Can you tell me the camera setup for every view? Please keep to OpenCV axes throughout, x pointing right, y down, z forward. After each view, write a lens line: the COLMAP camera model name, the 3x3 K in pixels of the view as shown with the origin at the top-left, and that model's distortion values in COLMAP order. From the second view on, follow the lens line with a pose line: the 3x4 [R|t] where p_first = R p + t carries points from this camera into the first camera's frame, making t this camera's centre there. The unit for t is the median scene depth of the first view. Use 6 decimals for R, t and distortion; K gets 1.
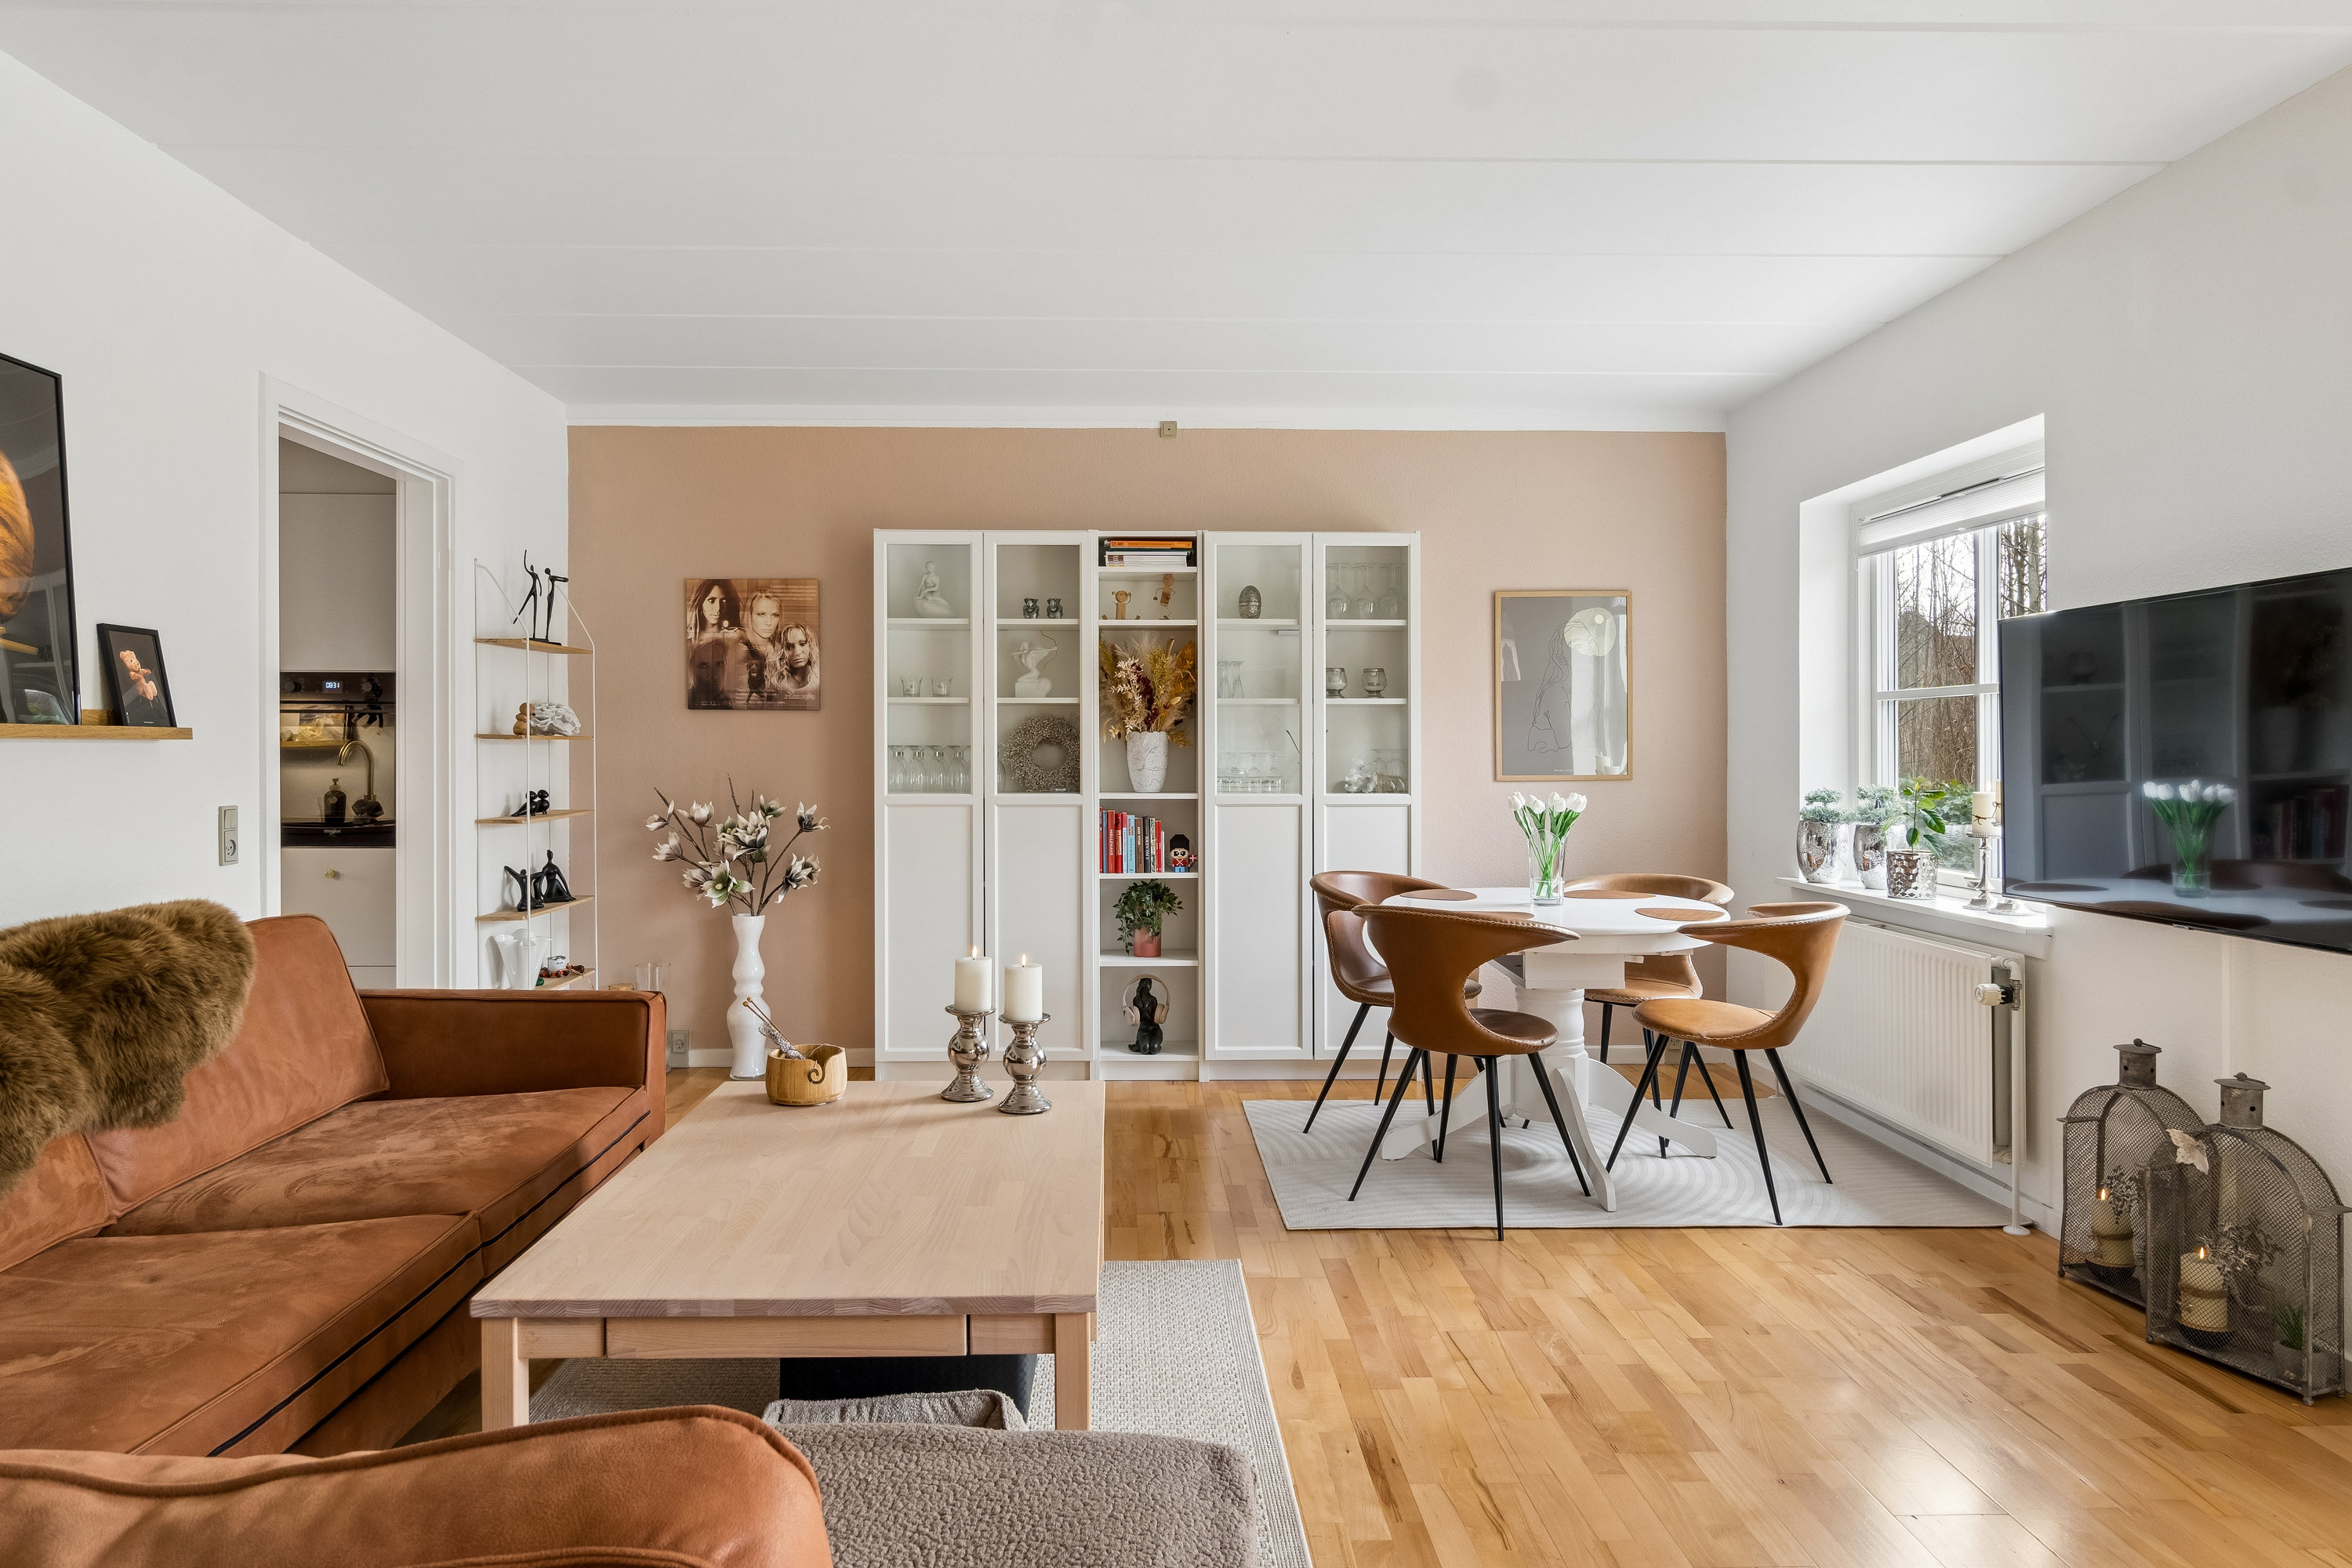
lens RADIAL K [[1444.3, 0, 1145.8], [0, 1444.3, 753.2], [0, 0, 1]] dist [-0.000427, 0.000449]
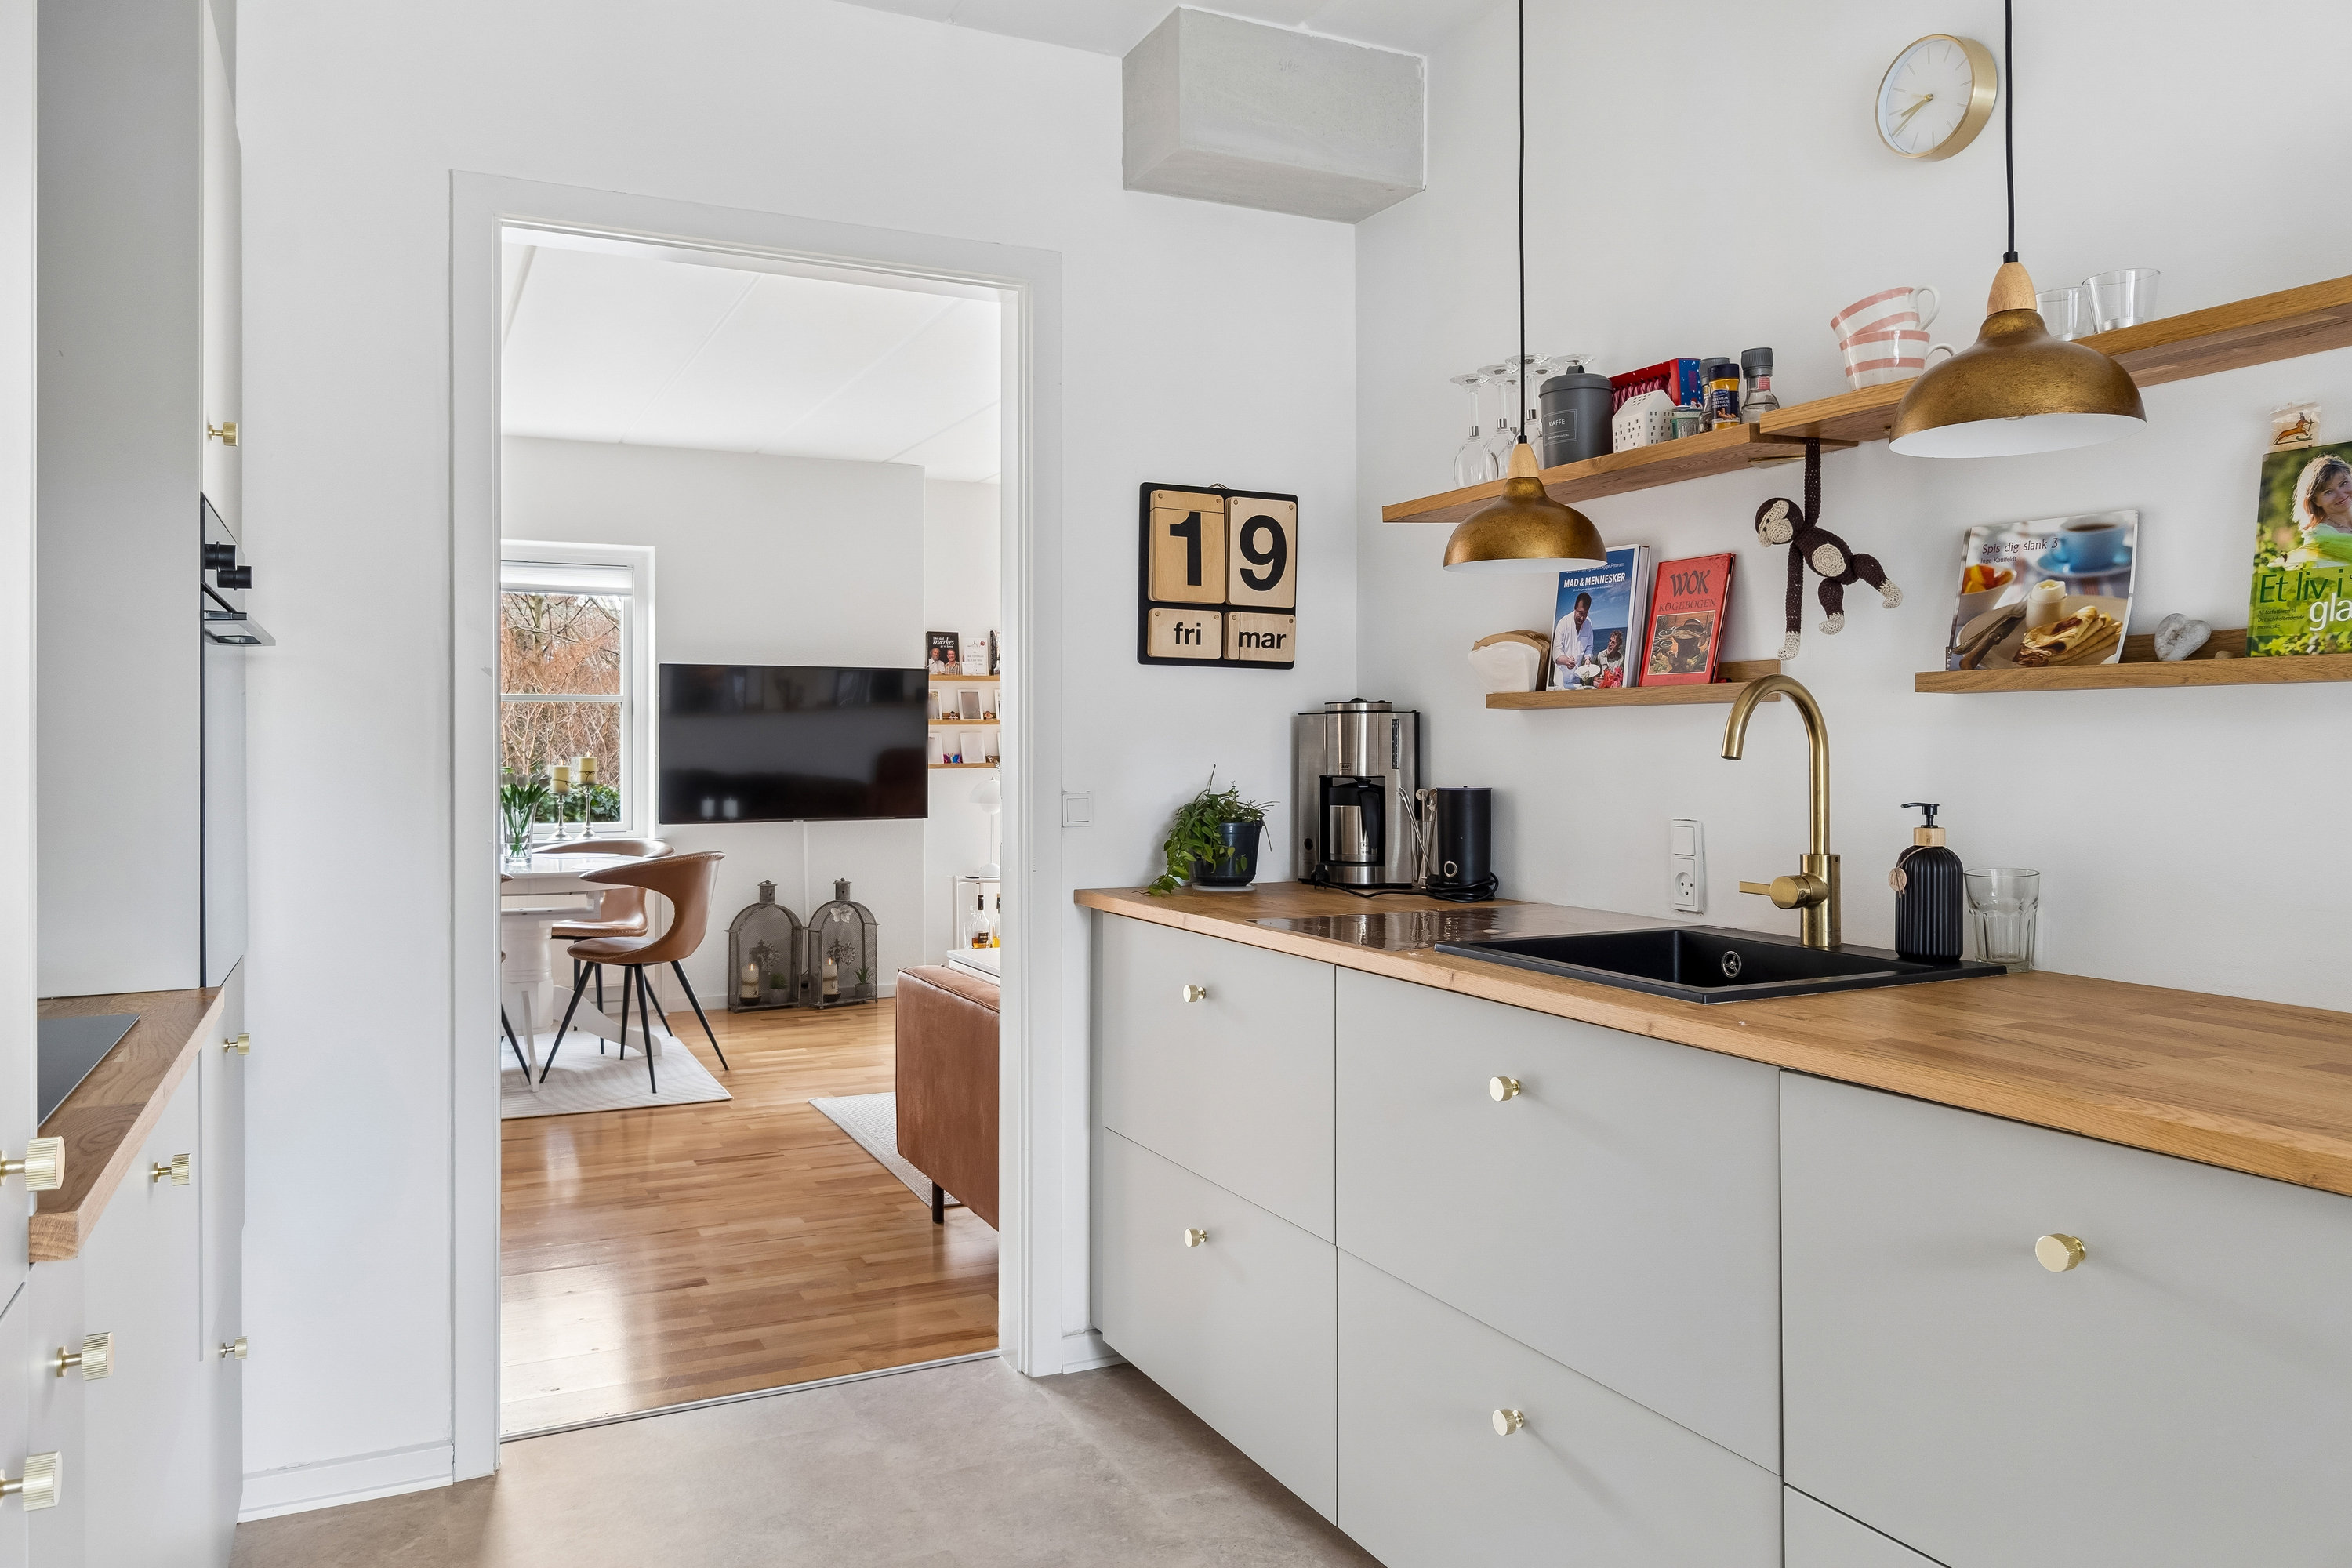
lens RADIAL K [[1627.8, 0, 1173.4], [0, 1627.8, 734.8], [0, 0, 1]] dist [0.001585, 0.000570]
pose [[-0.420346, 0.003231, 0.907358, -1.006987], [0.001300, 0.999995, -0.002959, -0.000617], [-0.907363, -0.000064, -0.420348, 0.882543]]
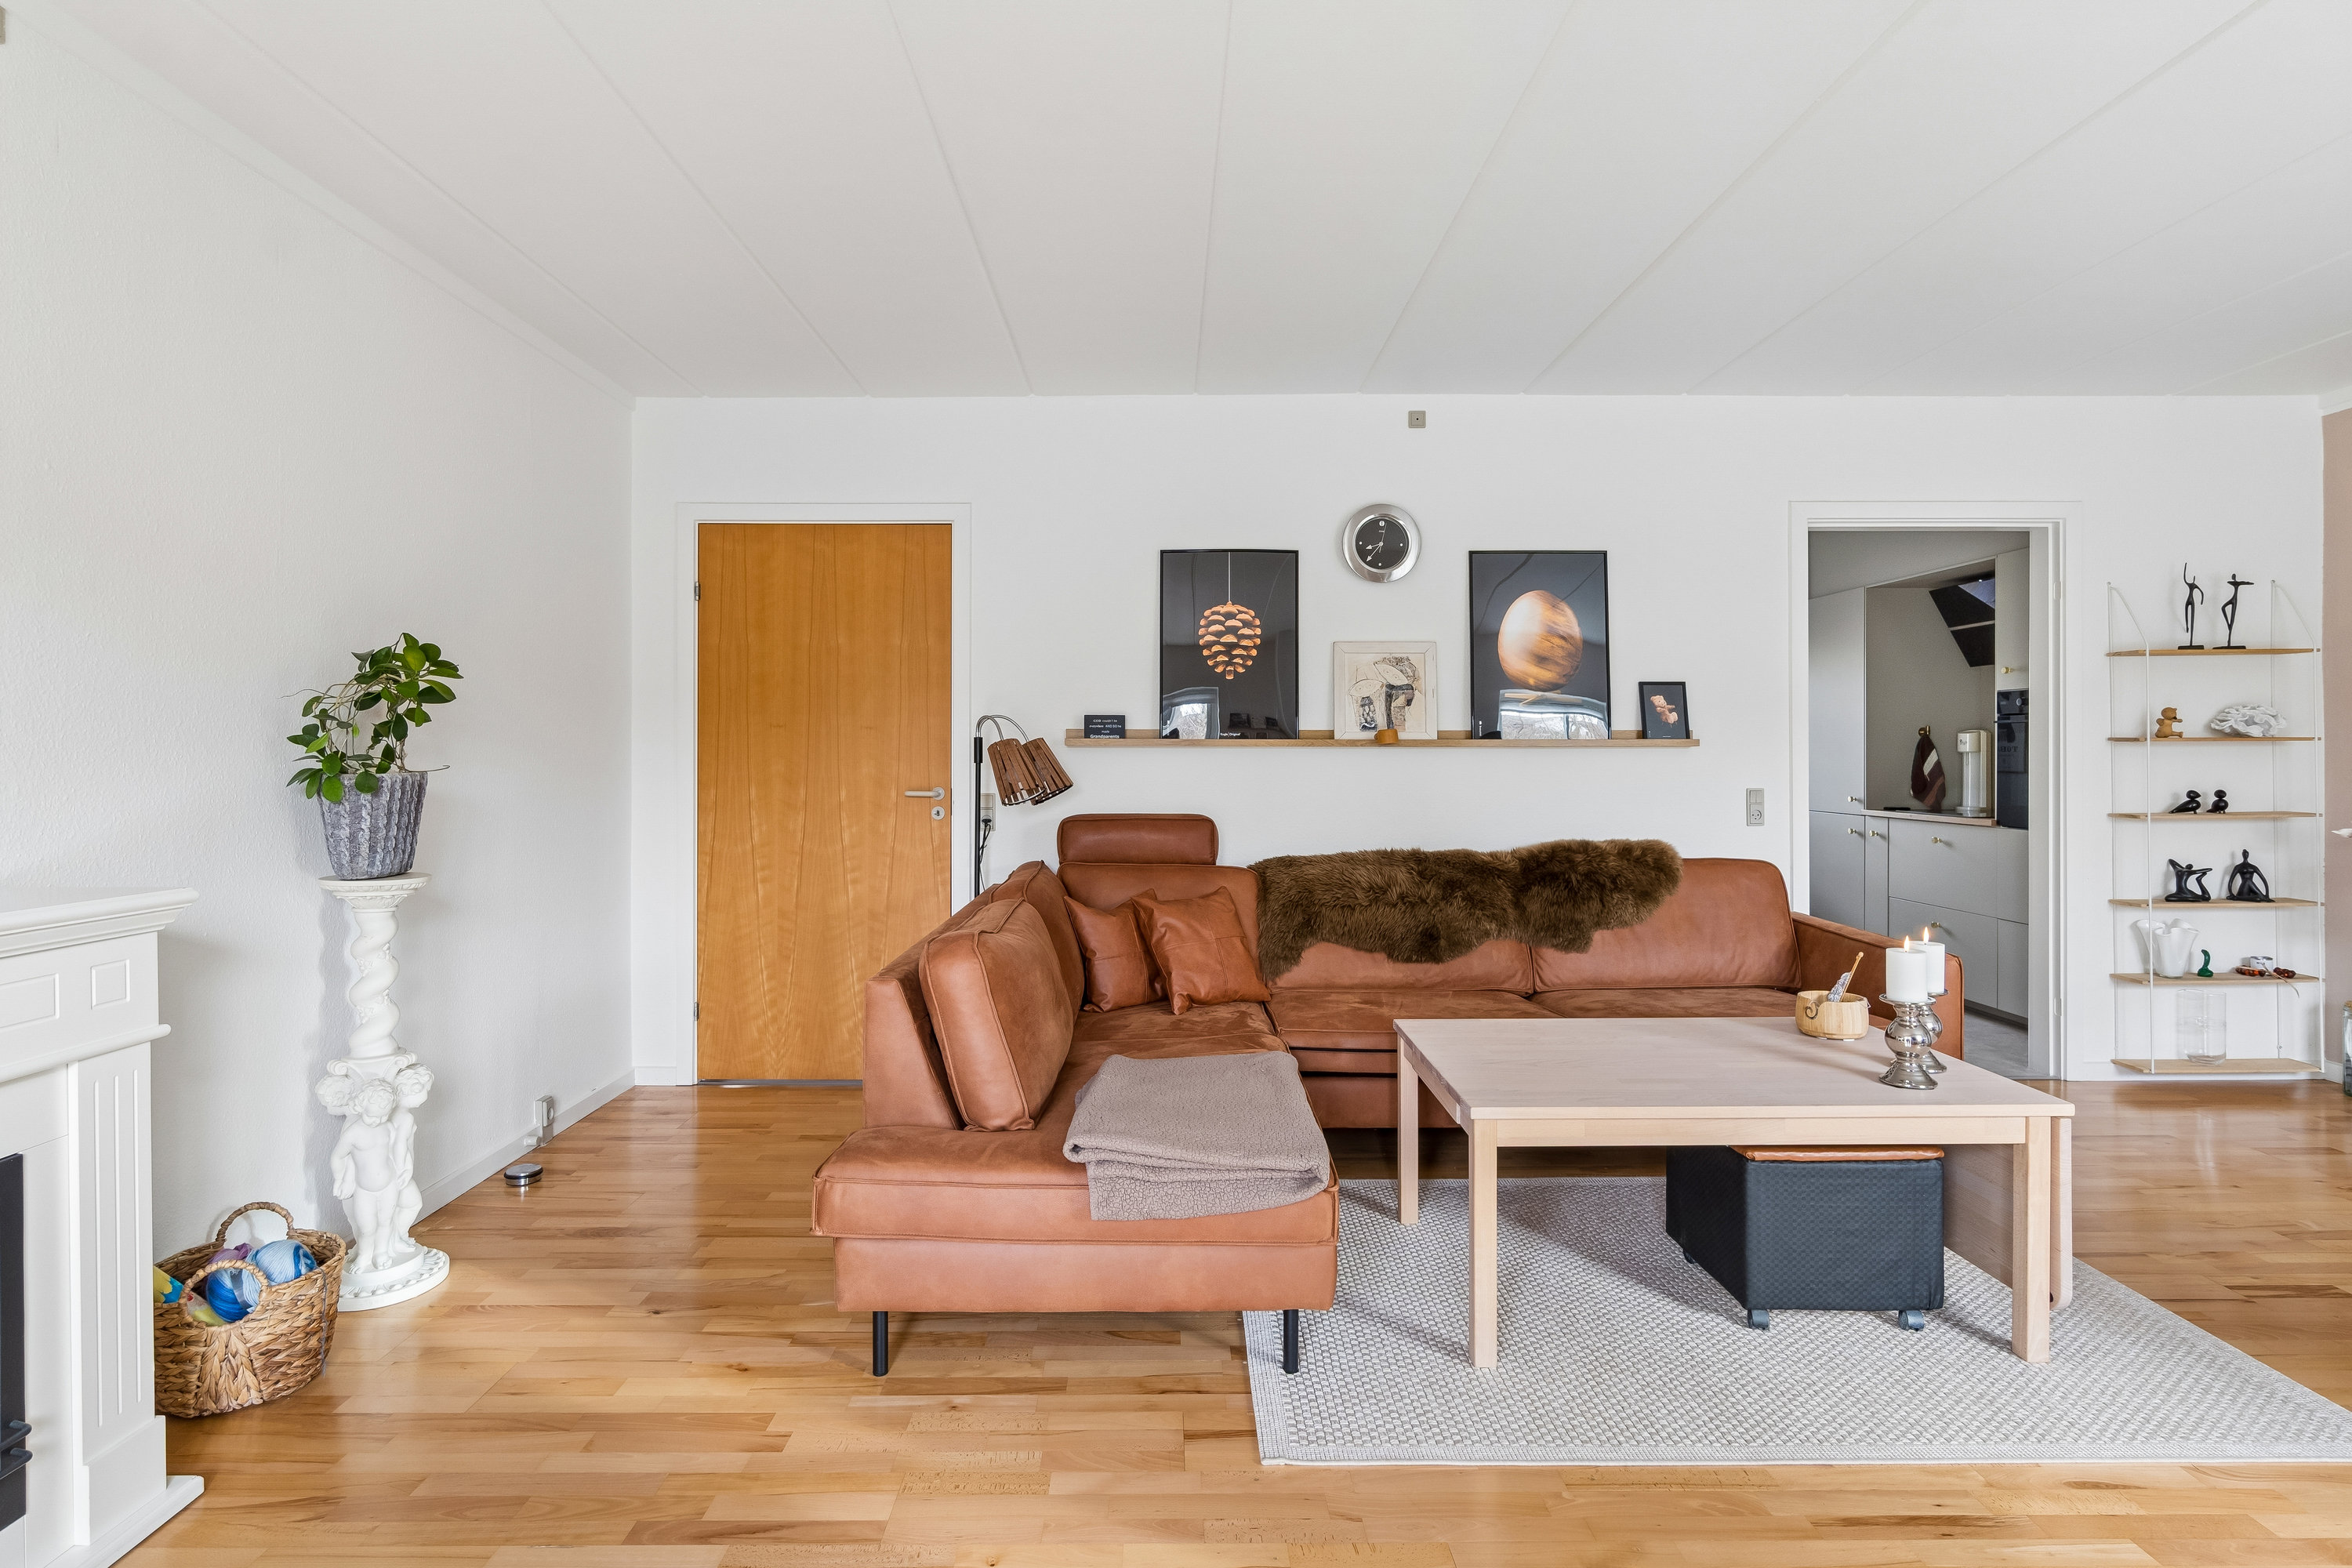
lens RADIAL K [[1213.3, 0, 1170.5], [0, 1213.3, 760.8], [0, 0, 1]] dist [0.000149, -0.000140]
pose [[-0.016610, 0.003170, -0.999857, 0.445081], [0.000142, 0.999995, 0.003168, 0.001710], [0.999862, -0.000089, -0.016610, 0.250919]]
